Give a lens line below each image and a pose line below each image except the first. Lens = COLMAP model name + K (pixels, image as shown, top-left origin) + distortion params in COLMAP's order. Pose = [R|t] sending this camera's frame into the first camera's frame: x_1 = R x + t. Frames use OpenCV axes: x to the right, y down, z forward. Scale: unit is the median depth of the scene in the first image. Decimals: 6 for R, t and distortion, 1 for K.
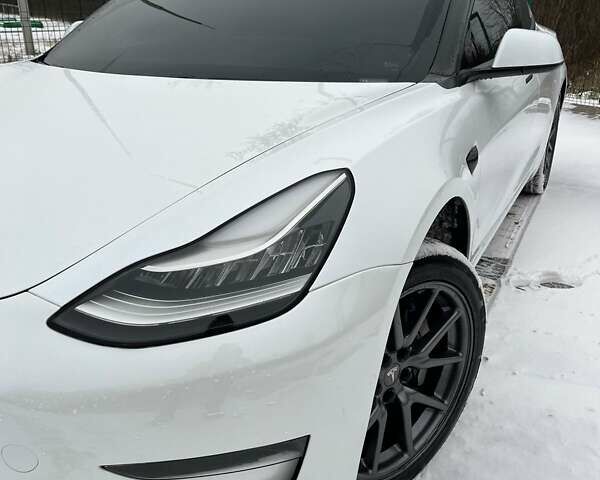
lens RADIAL K [[588.4, 0, 300.0], [0, 588.4, 240.0], [0, 0, 1]] dist [0.005922, -0.006492]
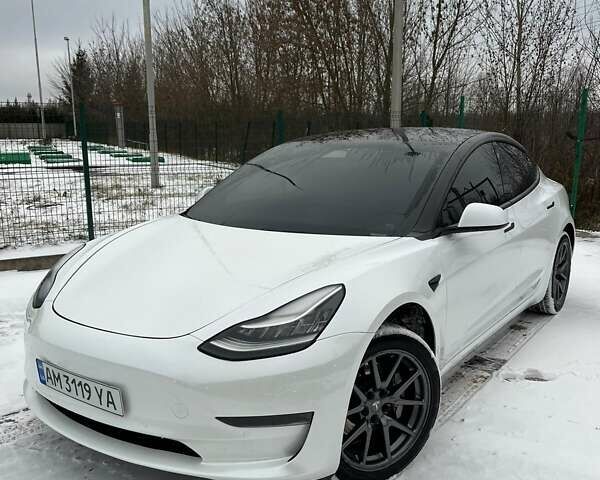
lens RADIAL K [[588.4, 0, 300.0], [0, 588.4, 240.0], [0, 0, 1]] dist [0.005922, -0.006492]
pose [[0.987132, 0.020664, -0.158567, 0.185985], [-0.052415, 0.978644, -0.198769, 0.102434], [0.151074, 0.204522, 0.967134, -0.733315]]
